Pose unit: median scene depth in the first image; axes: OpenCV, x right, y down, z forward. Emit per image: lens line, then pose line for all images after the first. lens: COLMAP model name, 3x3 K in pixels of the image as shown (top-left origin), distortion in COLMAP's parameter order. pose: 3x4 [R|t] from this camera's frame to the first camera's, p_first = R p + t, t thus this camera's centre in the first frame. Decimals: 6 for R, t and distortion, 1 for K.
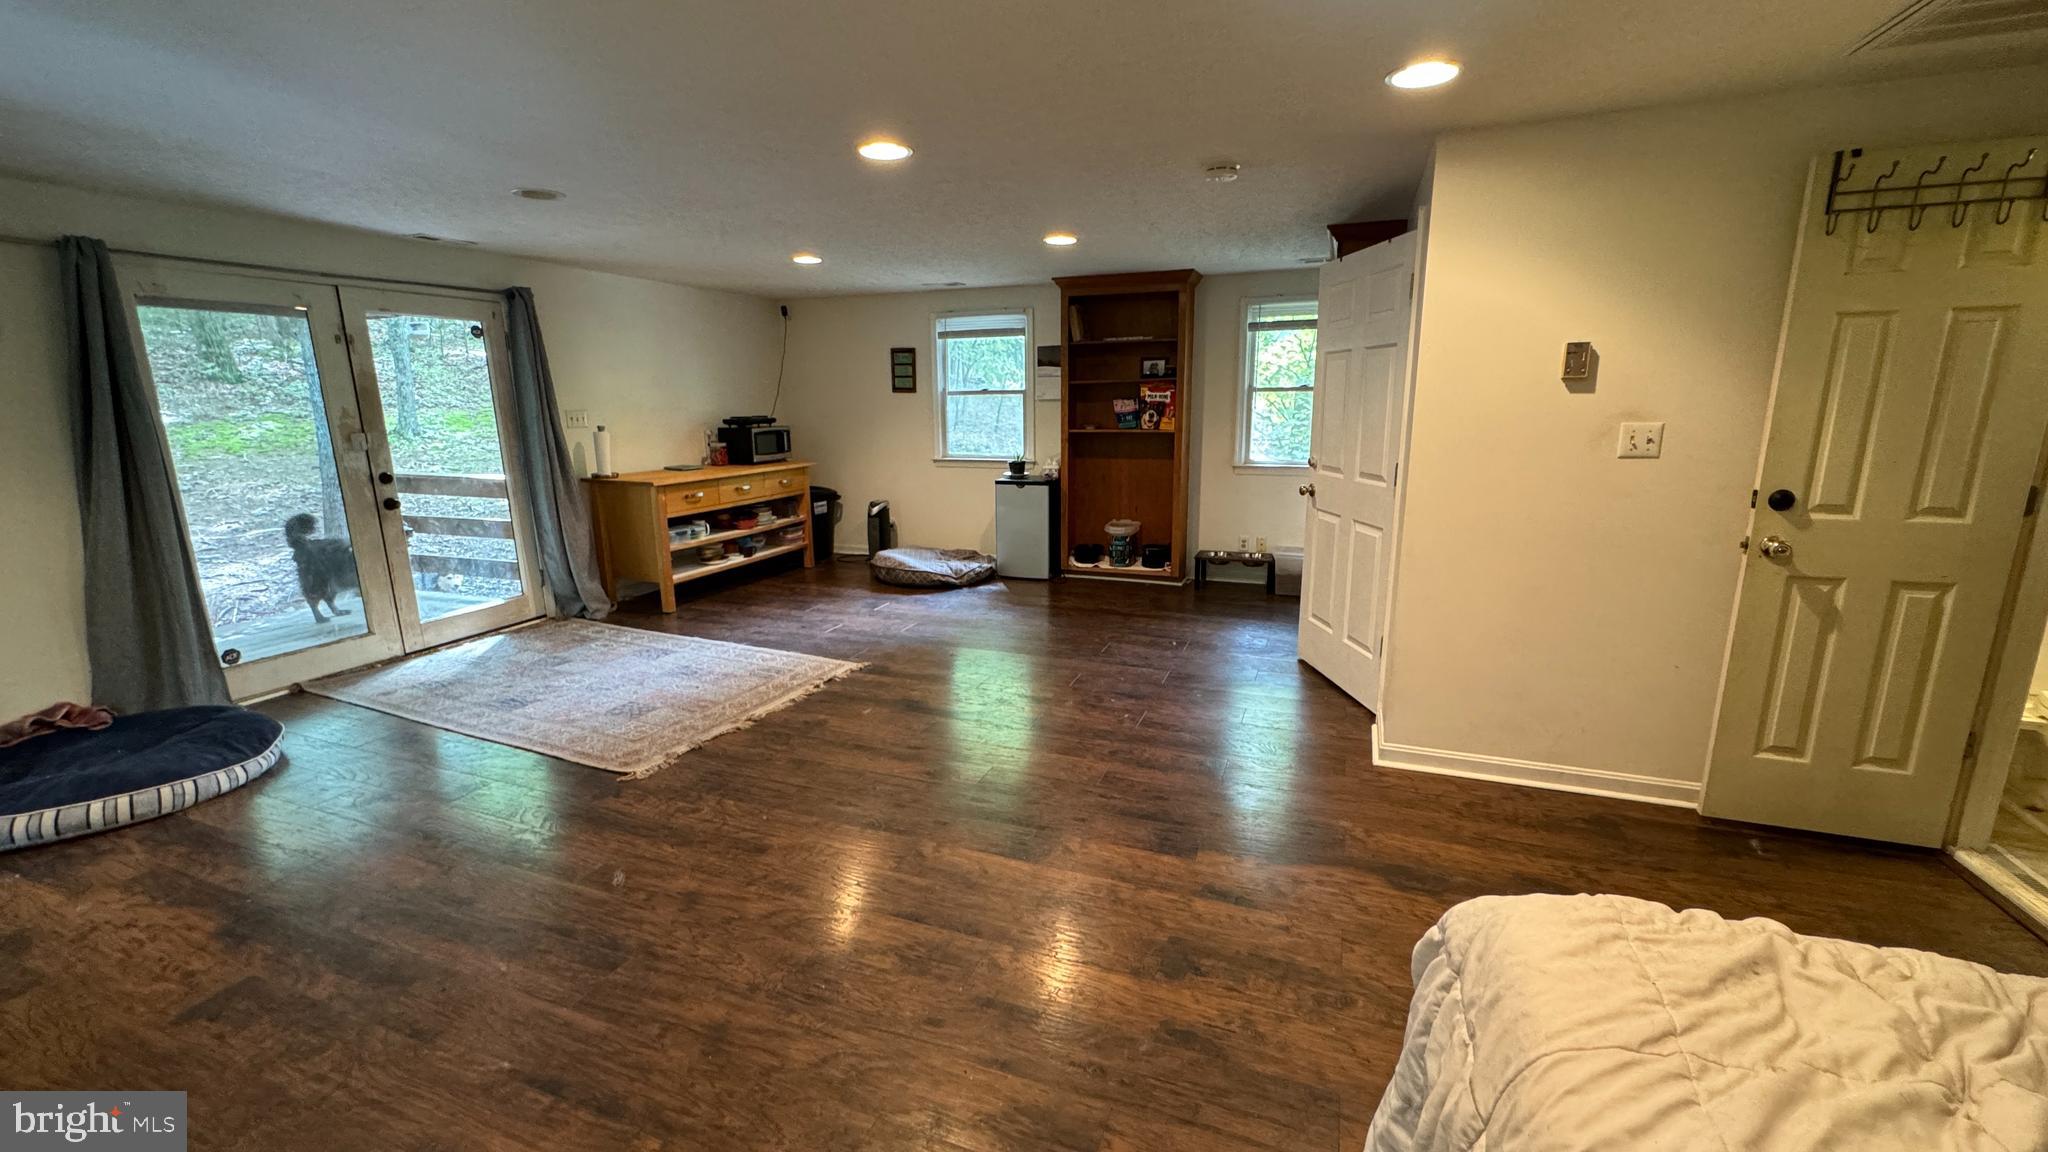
lens RADIAL K [[815.1, 0, 1022.4], [0, 815.1, 576.0], [0, 0, 1]] dist [-0.002993, -0.000437]
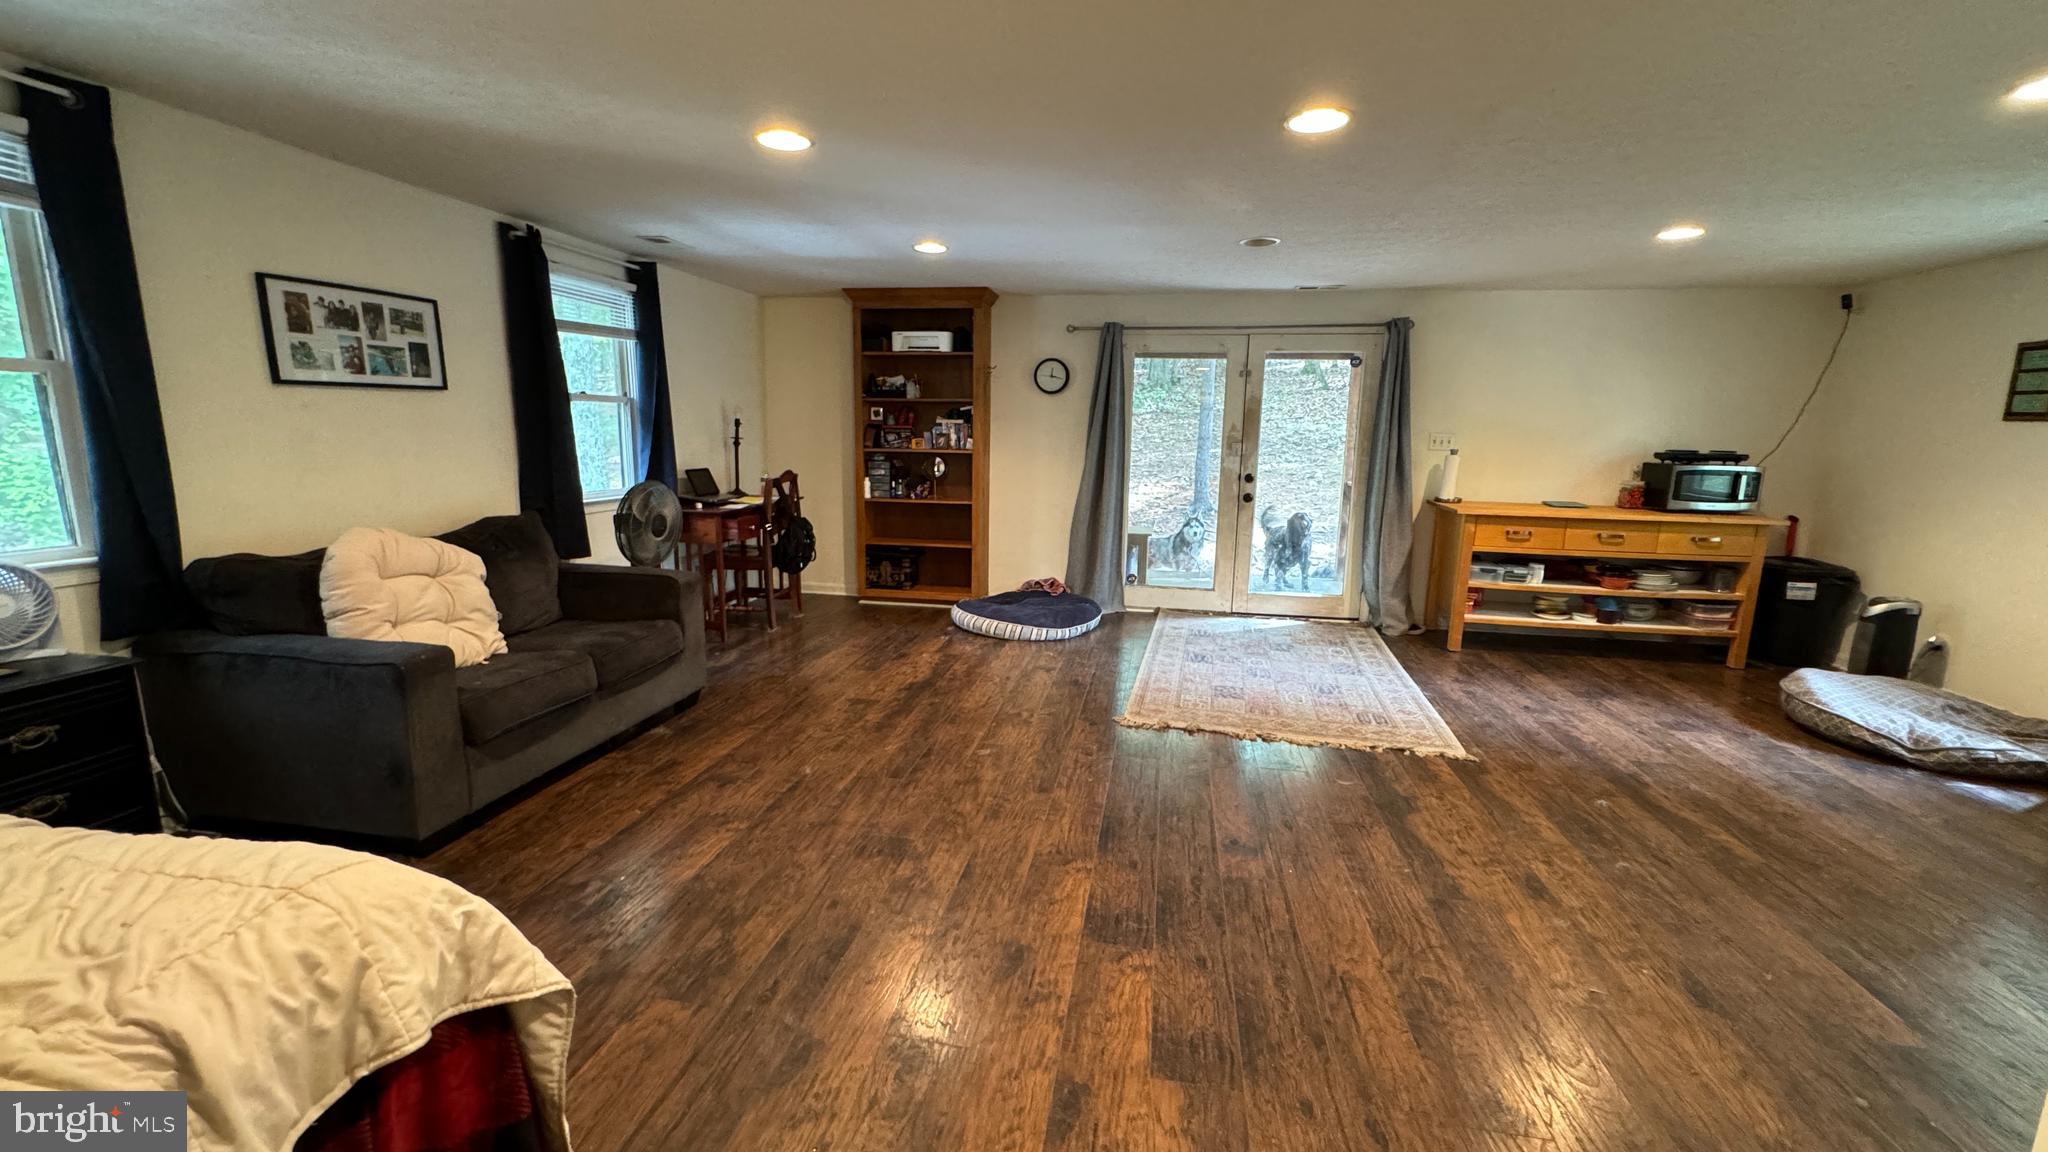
lens RADIAL K [[815.1, 0, 1022.4], [0, 815.1, 576.0], [0, 0, 1]] dist [-0.002993, -0.000437]
pose [[0.189775, 0.187419, -0.963774, 0.412592], [-0.230373, 0.962708, 0.141850, -0.065548], [0.954418, 0.195108, 0.225874, 0.360912]]
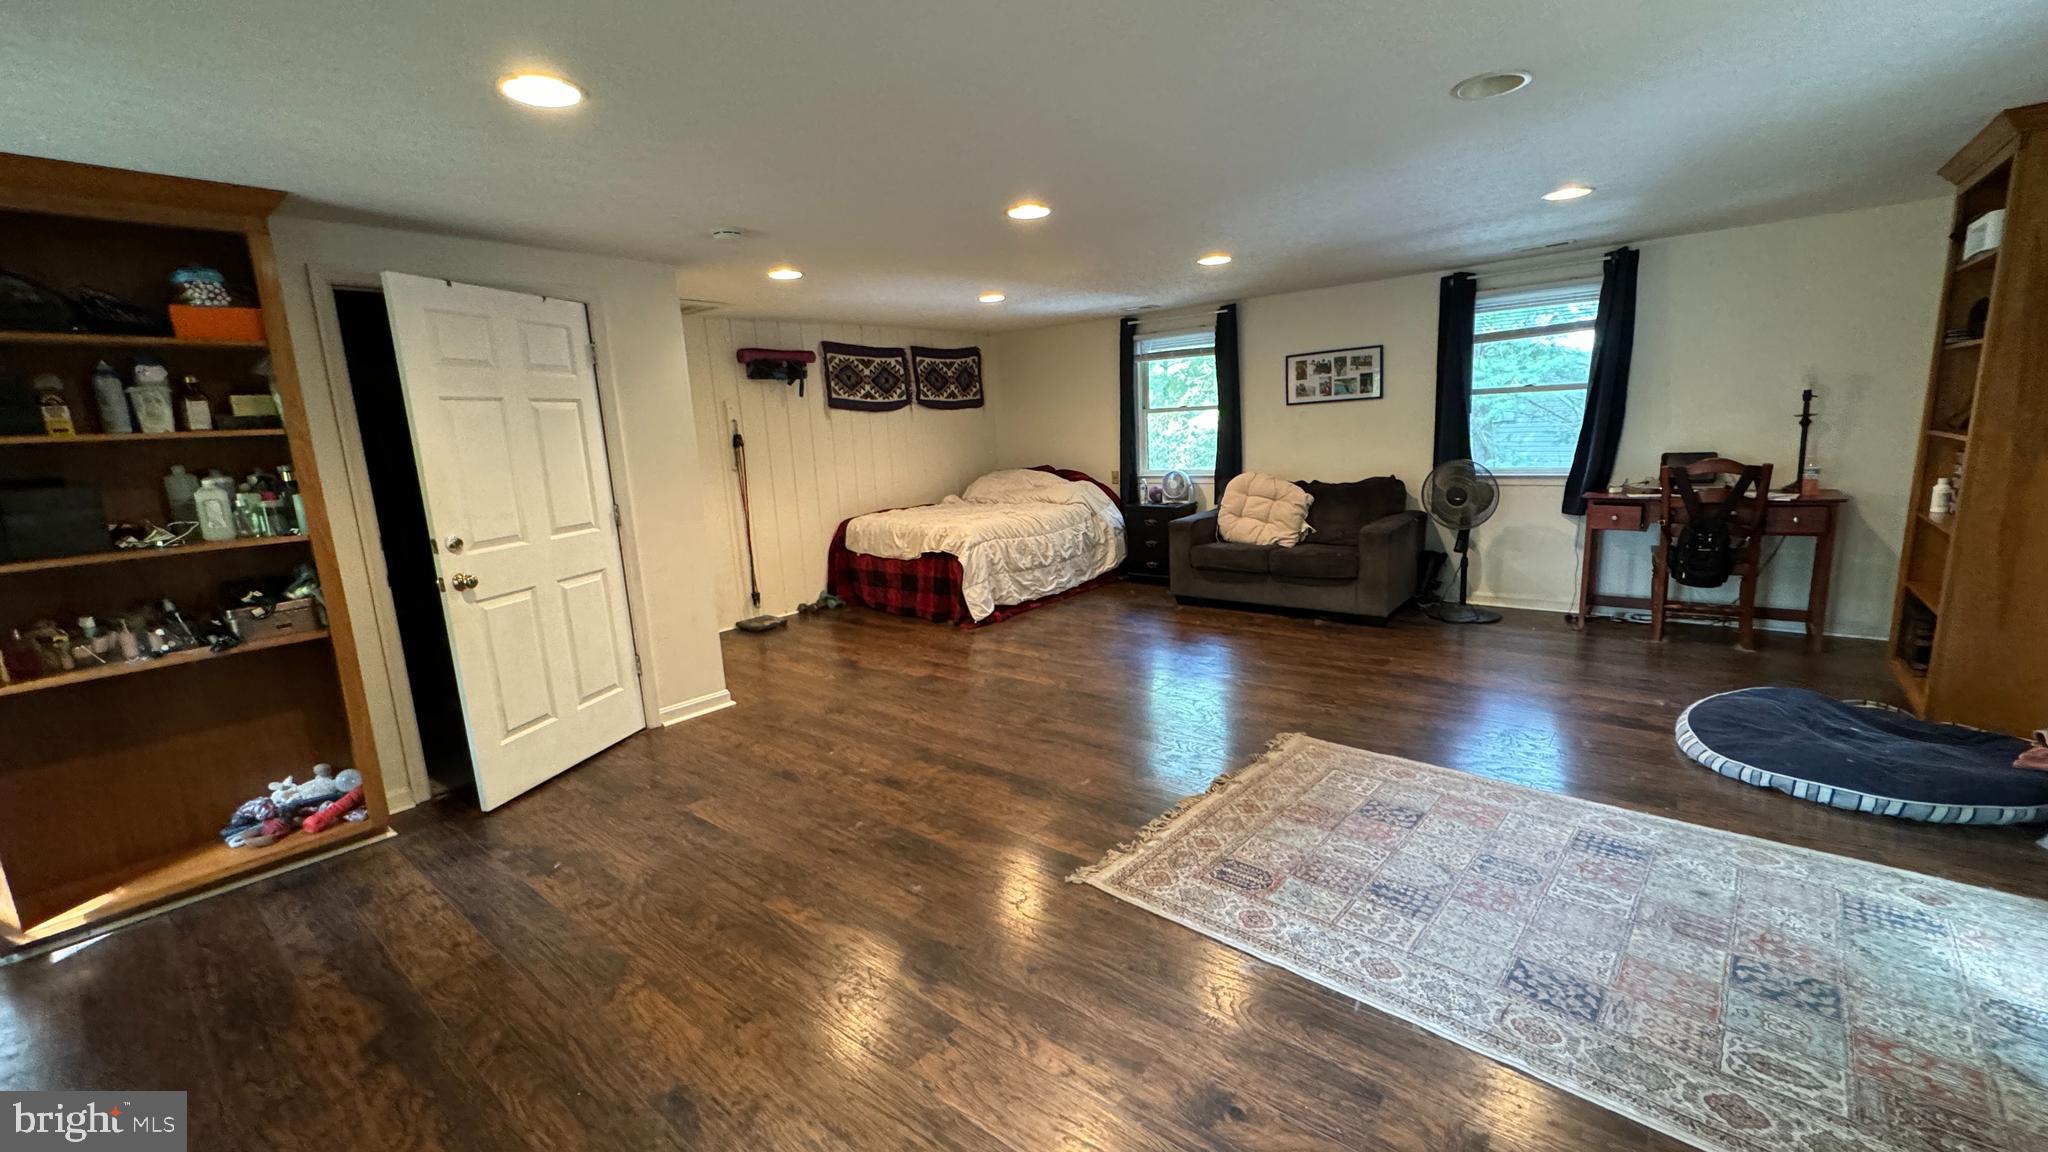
lens RADIAL K [[815.1, 0, 1022.4], [0, 815.1, 576.0], [0, 0, 1]] dist [-0.002993, -0.000437]
pose [[-0.946953, -0.000388, 0.321372, -0.321058], [0.126678, 0.918583, 0.374377, -0.287158], [-0.295352, 0.395228, -0.869806, 1.338458]]
